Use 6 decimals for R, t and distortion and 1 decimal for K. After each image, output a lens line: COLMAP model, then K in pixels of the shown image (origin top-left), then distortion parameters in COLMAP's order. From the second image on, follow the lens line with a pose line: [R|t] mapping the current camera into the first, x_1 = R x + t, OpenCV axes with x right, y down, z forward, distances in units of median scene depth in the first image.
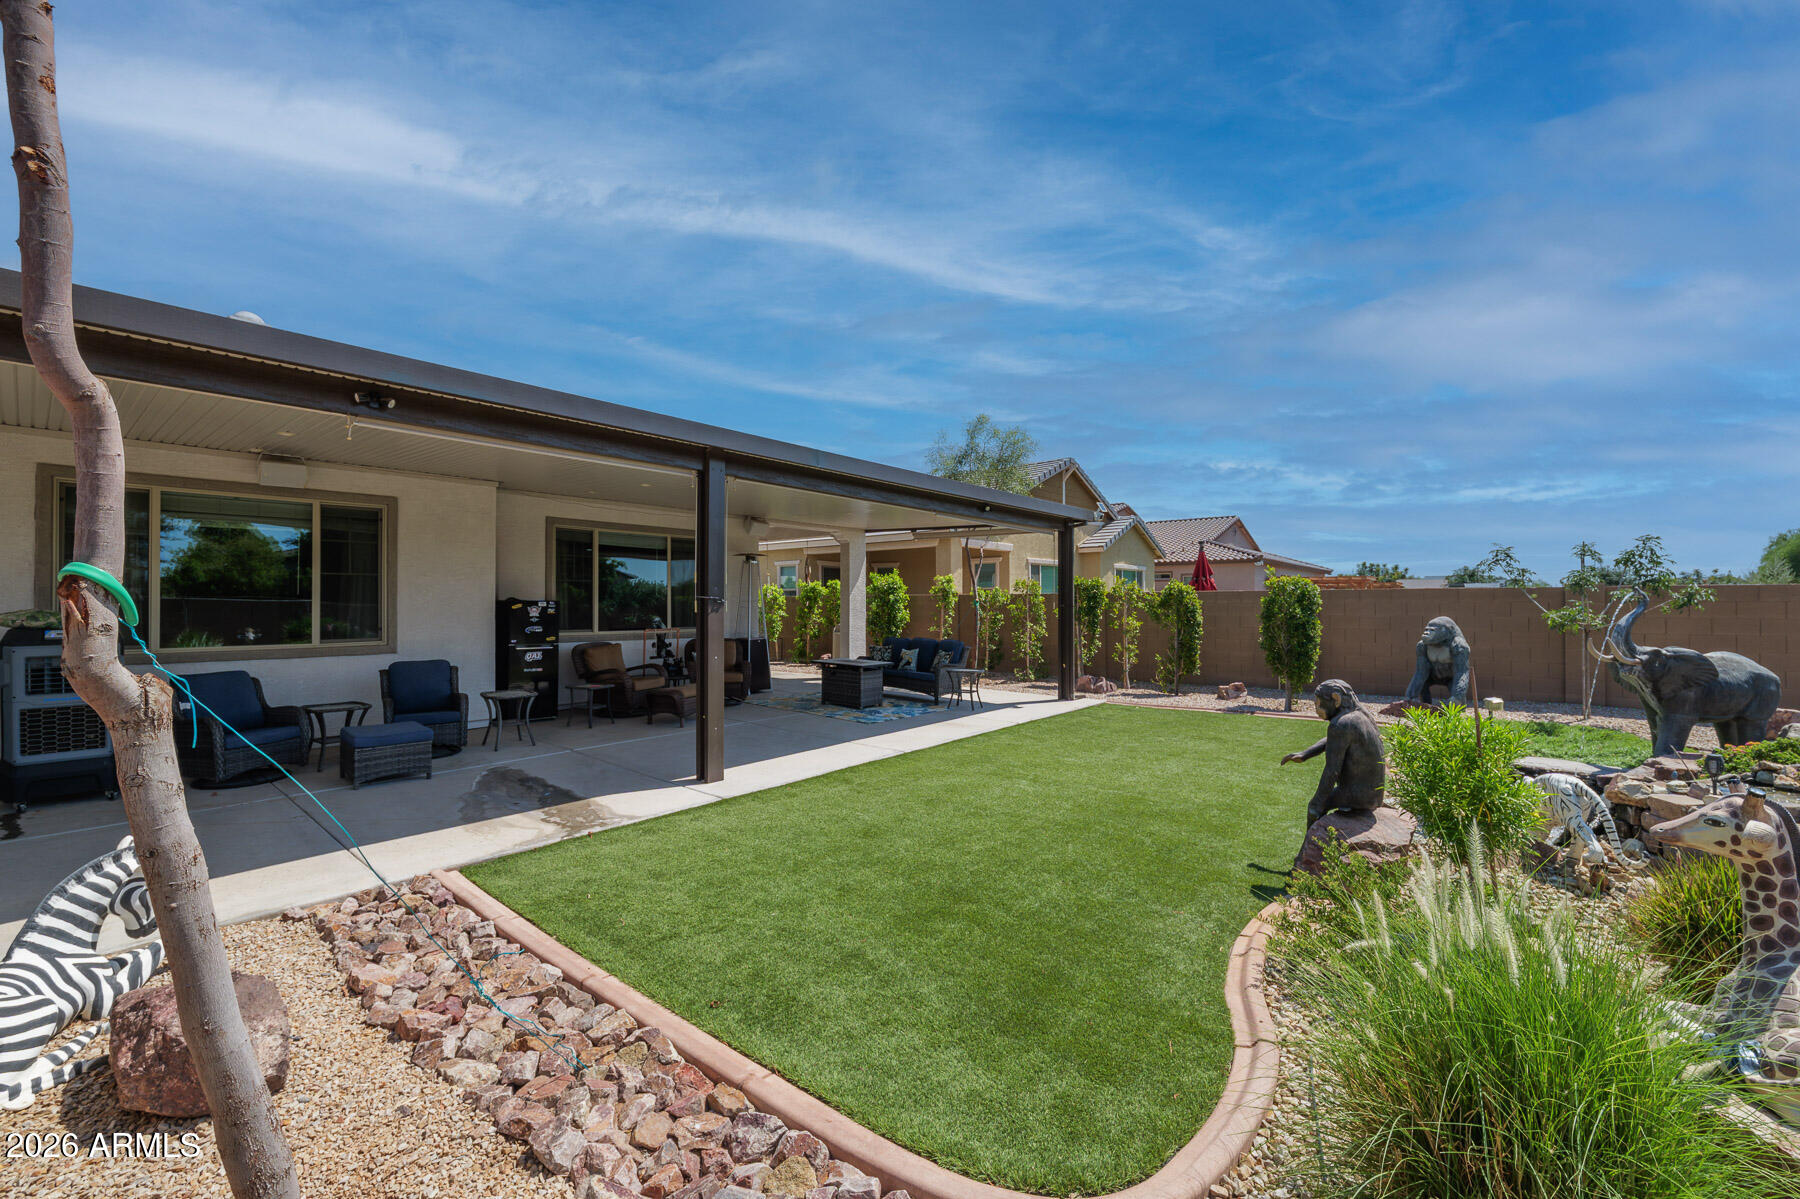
lens RADIAL K [[757.7, 0, 902.2], [0, 757.7, 600.9], [0, 0, 1]] dist [-0.008057, -0.001660]
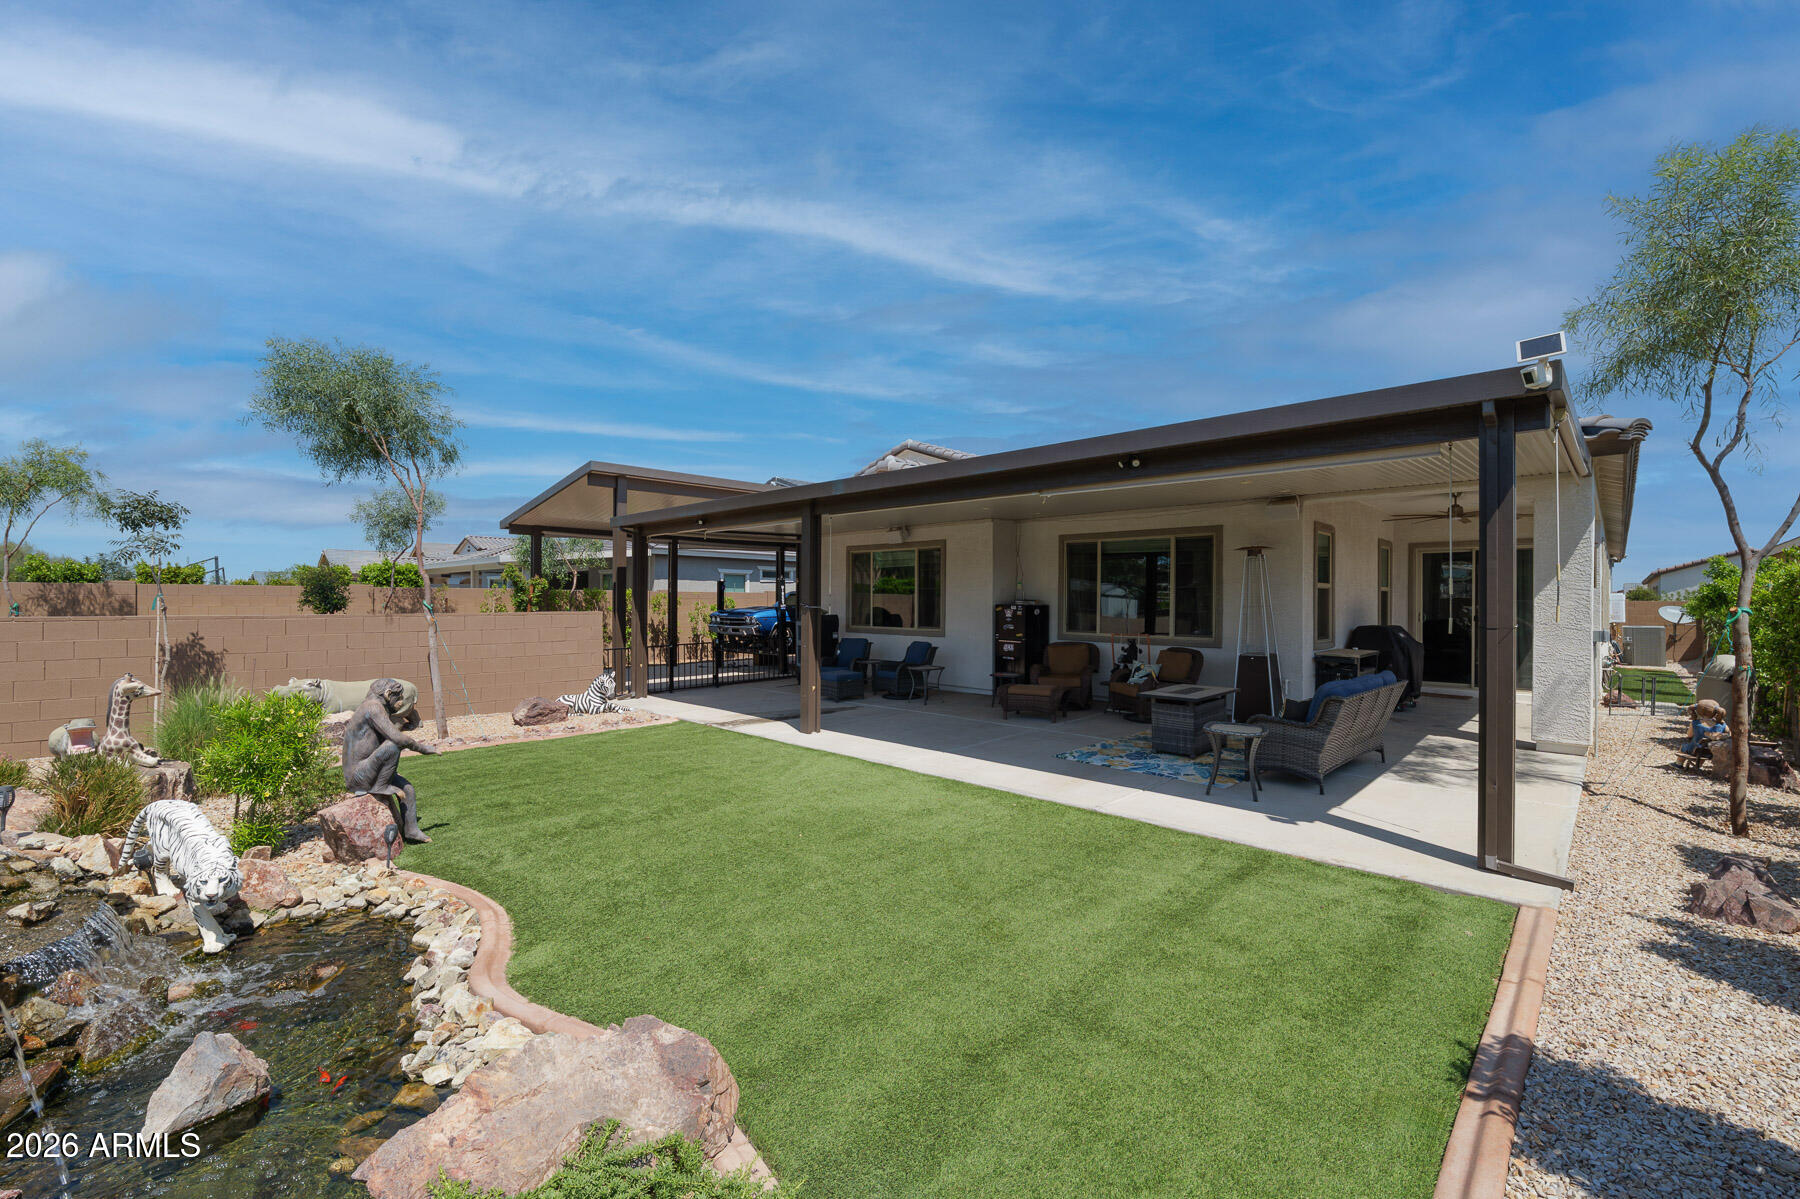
lens RADIAL K [[757.7, 0, 900.8], [0, 757.7, 594.6], [0, 0, 1]] dist [-0.008057, -0.001660]
pose [[-0.097360, -0.003661, -0.995242, 0.846226], [0.000691, 0.999993, -0.003746, -0.013549], [0.995249, -0.001052, -0.097357, 0.962789]]
